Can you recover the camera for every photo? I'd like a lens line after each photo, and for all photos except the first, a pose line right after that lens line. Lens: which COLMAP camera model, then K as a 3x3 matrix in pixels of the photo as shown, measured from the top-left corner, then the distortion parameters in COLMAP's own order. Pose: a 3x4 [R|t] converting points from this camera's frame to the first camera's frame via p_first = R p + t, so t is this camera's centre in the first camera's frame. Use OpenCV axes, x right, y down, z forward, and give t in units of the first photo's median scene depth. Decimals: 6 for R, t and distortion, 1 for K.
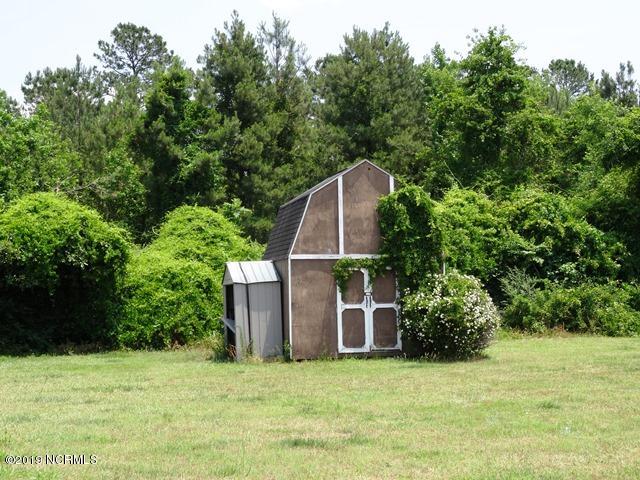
lens RADIAL K [[1054.0, 0, 320.0], [0, 1054.0, 240.0], [0, 0, 1]] dist [-0.027860, -0.056289]
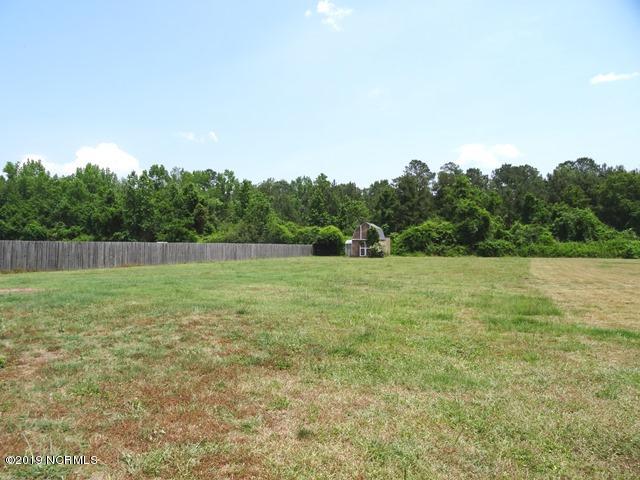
lens RADIAL K [[464.7, 0, 325.4], [0, 464.7, 240.1], [0, 0, 1]] dist [0.001746, 0.001174]
pose [[0.856252, 0.014002, -0.516368, 0.855236], [0.007557, 0.999186, 0.039627, -0.060883], [0.516502, -0.037833, 0.855450, -0.936071]]
